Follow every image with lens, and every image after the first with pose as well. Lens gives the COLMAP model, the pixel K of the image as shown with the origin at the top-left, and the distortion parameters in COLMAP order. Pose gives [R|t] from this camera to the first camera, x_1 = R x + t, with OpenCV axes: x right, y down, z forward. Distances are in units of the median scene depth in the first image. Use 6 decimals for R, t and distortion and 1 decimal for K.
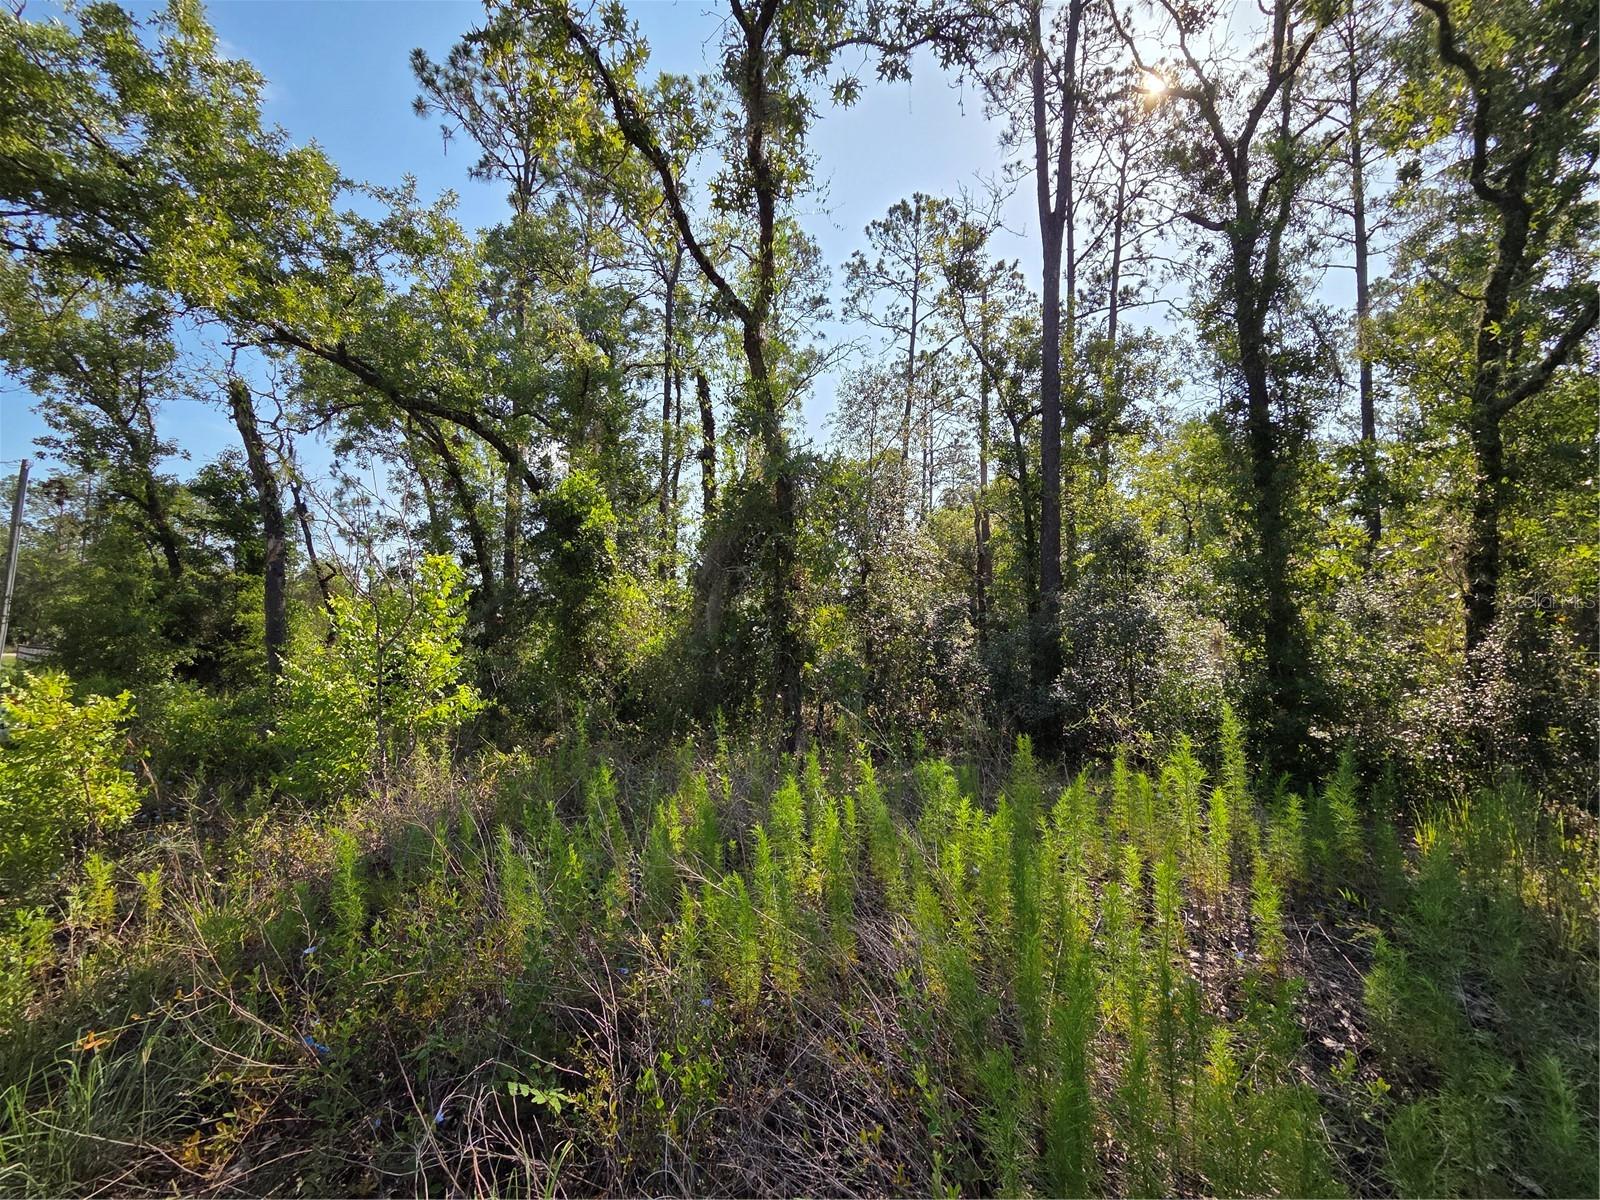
lens RADIAL K [[646.9, 0, 807.0], [0, 646.9, 620.6], [0, 0, 1]] dist [0.000316, 0.000904]
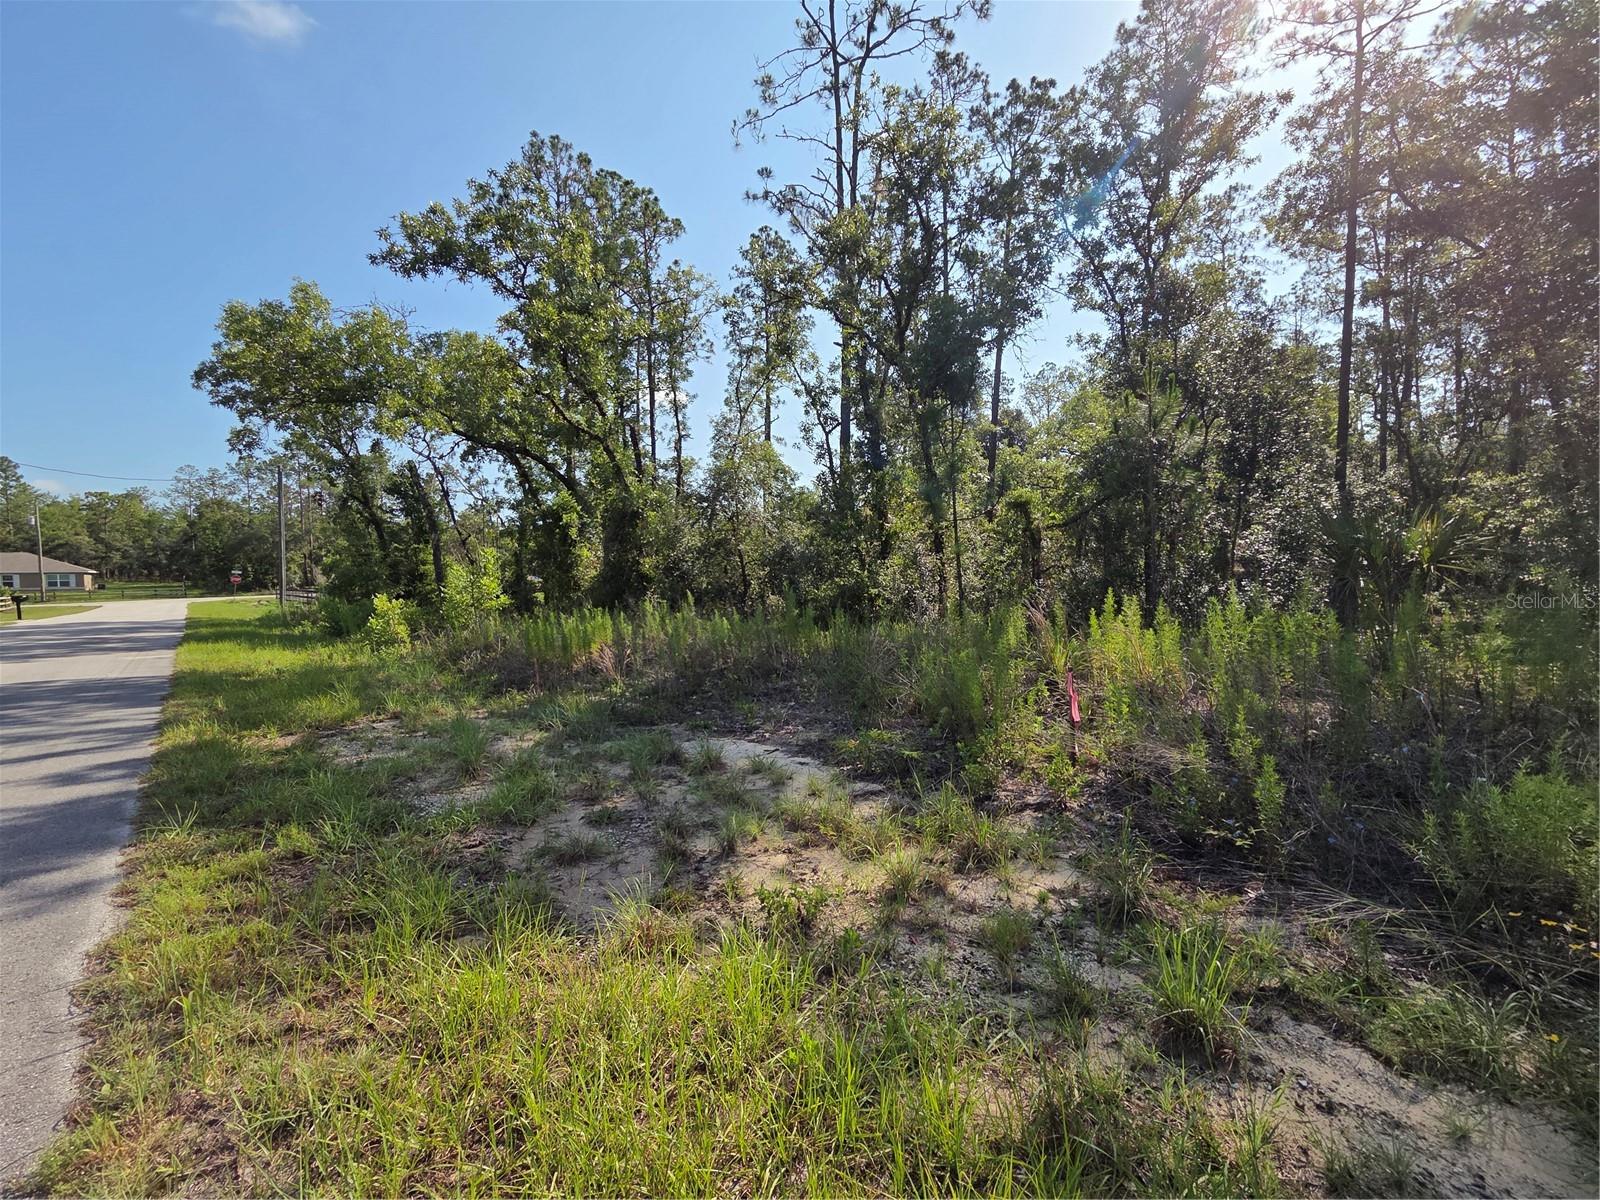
lens RADIAL K [[646.9, 0, 795.8], [0, 646.9, 598.8], [0, 0, 1]] dist [0.000316, 0.000904]
pose [[0.982607, -0.034035, -0.182550, 0.383162], [0.050146, 0.995171, 0.084379, -0.017638], [0.178797, -0.092065, 0.979569, -0.474163]]
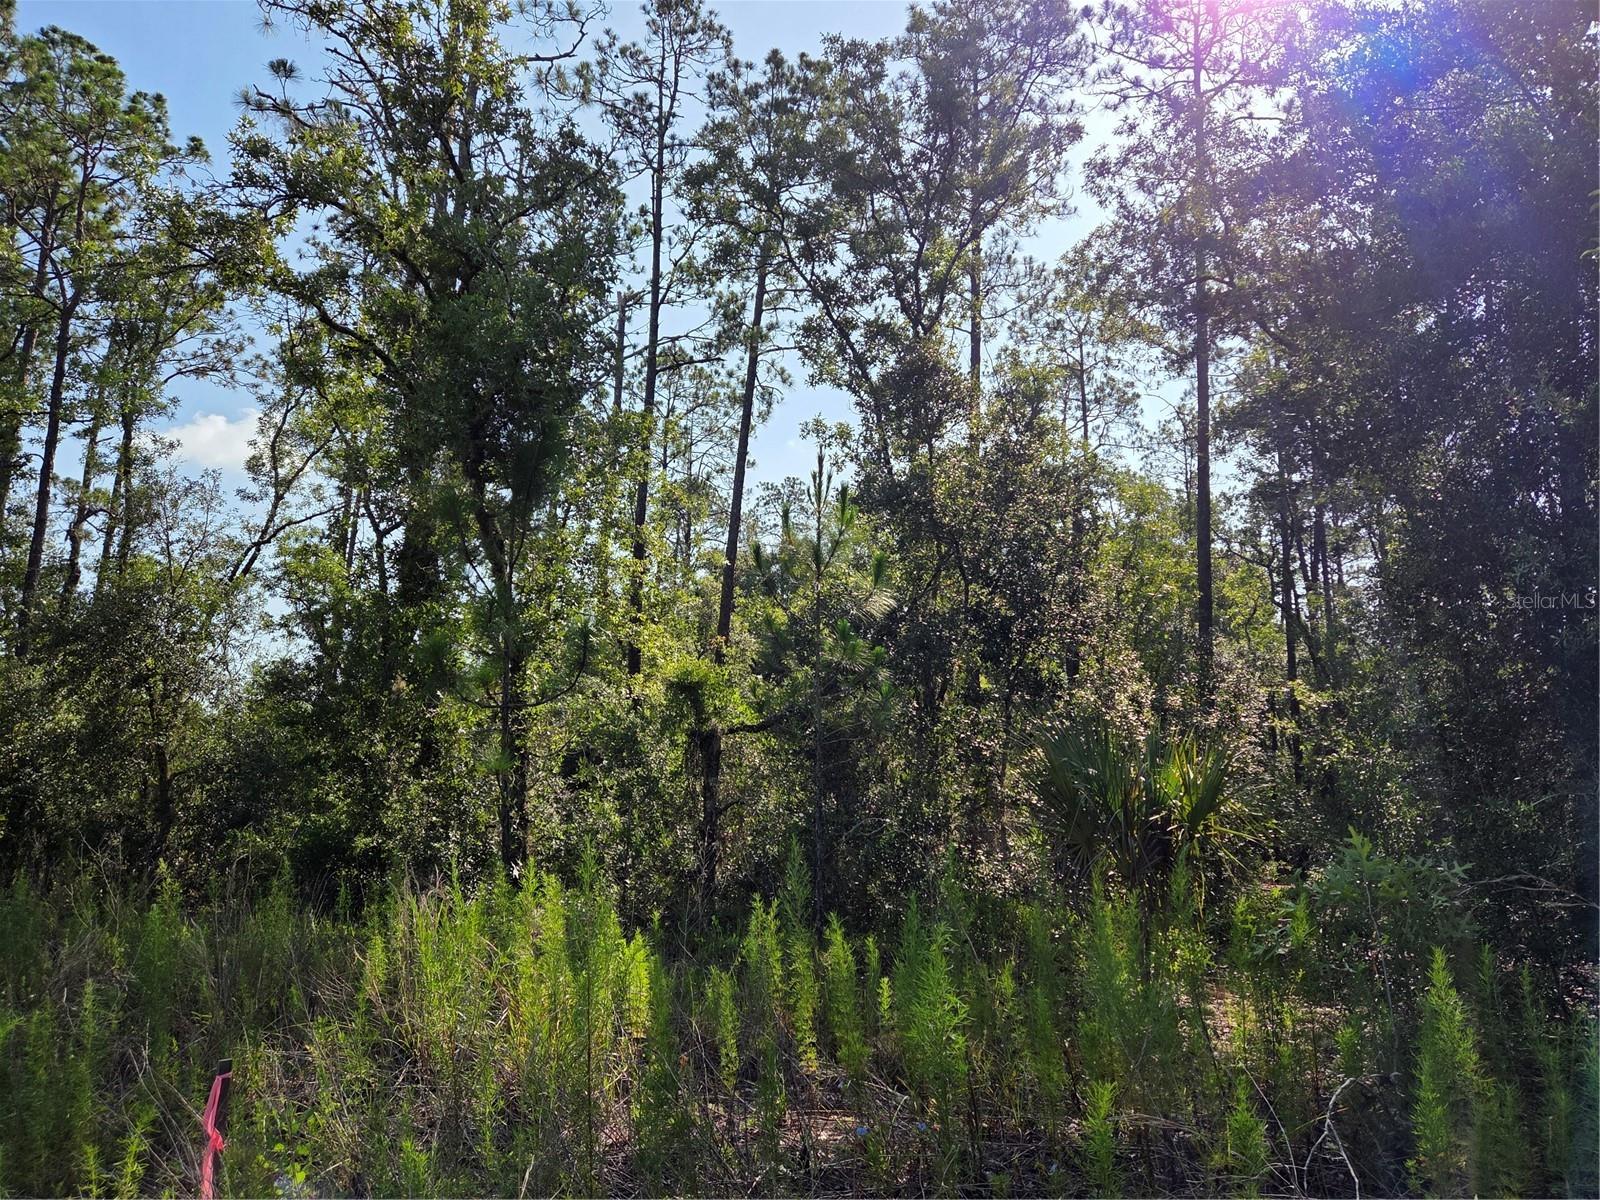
lens RADIAL K [[1111.2, 0, 810.7], [0, 1111.2, 602.3], [0, 0, 1]] dist [0.080391, -0.065172]
pose [[0.993802, 0.015688, 0.110052, 0.532480], [-0.002033, 0.992391, -0.123111, -0.015464], [-0.111146, 0.122125, 0.986272, -0.400937]]
